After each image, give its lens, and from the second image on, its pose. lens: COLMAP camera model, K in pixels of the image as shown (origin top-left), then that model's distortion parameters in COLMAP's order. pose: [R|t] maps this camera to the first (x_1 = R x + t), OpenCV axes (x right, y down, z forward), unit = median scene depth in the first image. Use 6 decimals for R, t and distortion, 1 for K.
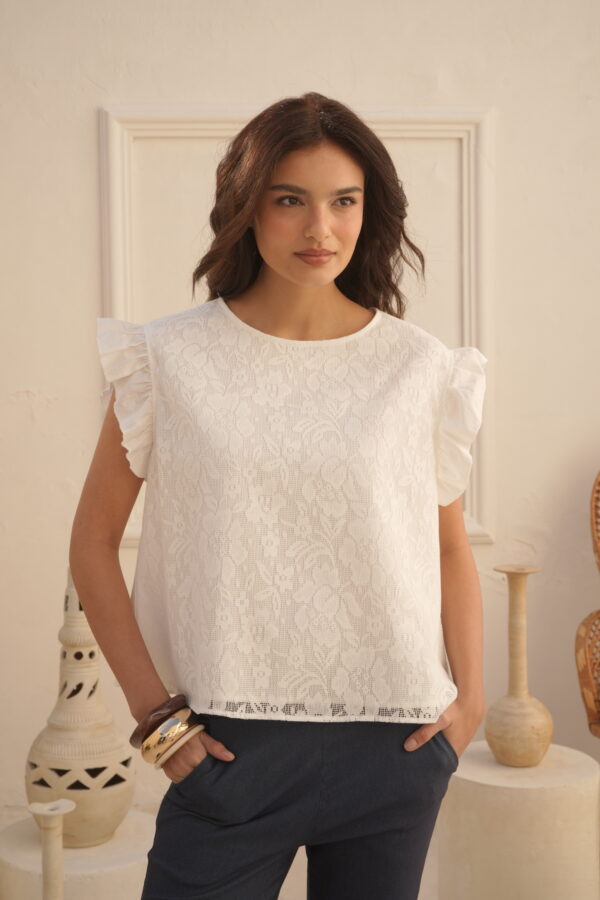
lens RADIAL K [[1279.9, 0, 299.3], [0, 1279.9, 438.9], [0, 0, 1]] dist [0.031097, 0.088617]
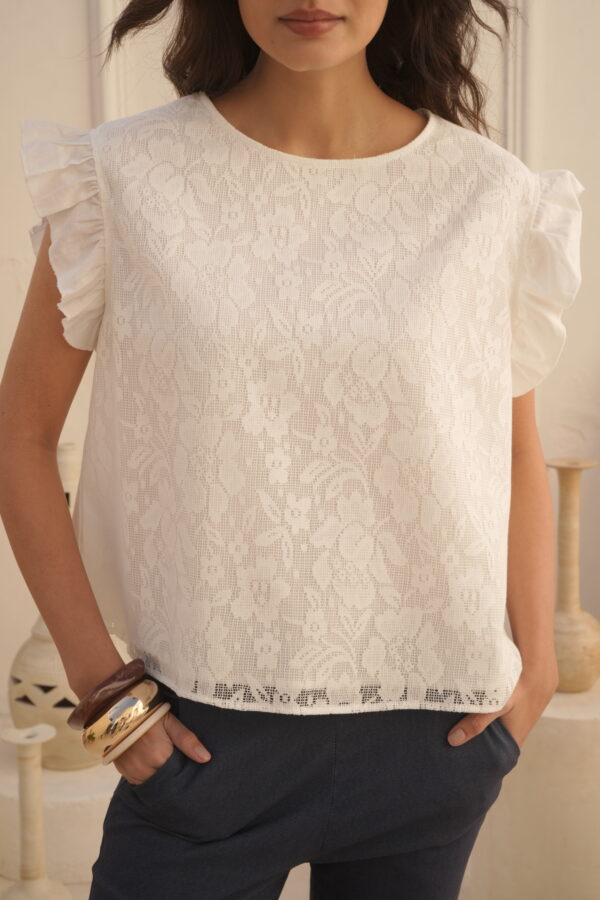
lens RADIAL K [[1279.9, 0, 299.3], [0, 1279.9, 438.9], [0, 0, 1]] dist [0.031097, 0.088617]
pose [[0.999465, 0.008211, 0.031660, -0.031874], [-0.014326, 0.980082, 0.198074, -0.067775], [-0.029403, -0.198421, 0.979676, 0.307204]]
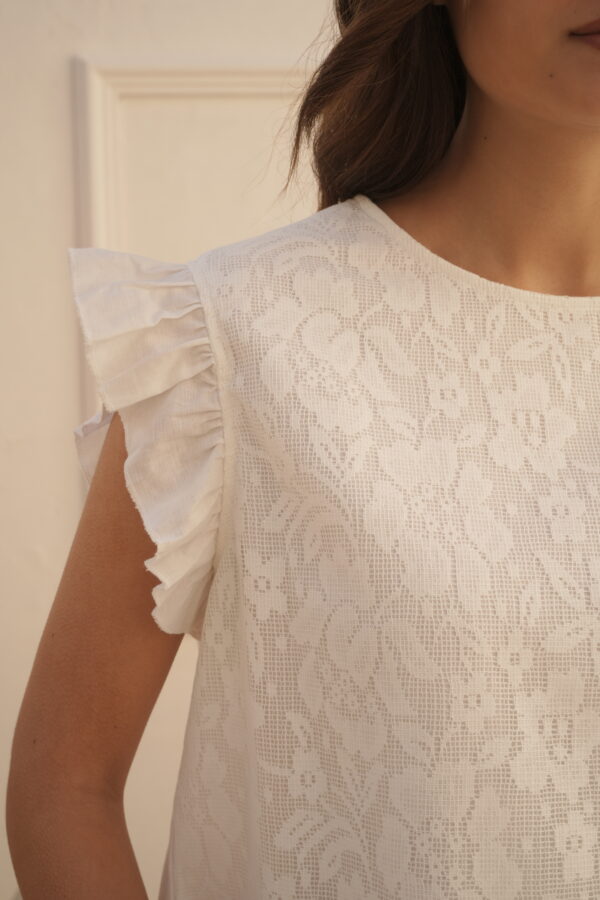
lens RADIAL K [[1315.6, 0, 298.9], [0, 1315.6, 395.1], [0, 0, 1]] dist [-0.003525, -0.043067]
pose [[0.993095, -0.024044, 0.114825, -0.140685], [0.018770, 0.998728, 0.046799, -0.068713], [-0.115804, -0.044321, 0.992283, 0.605242]]
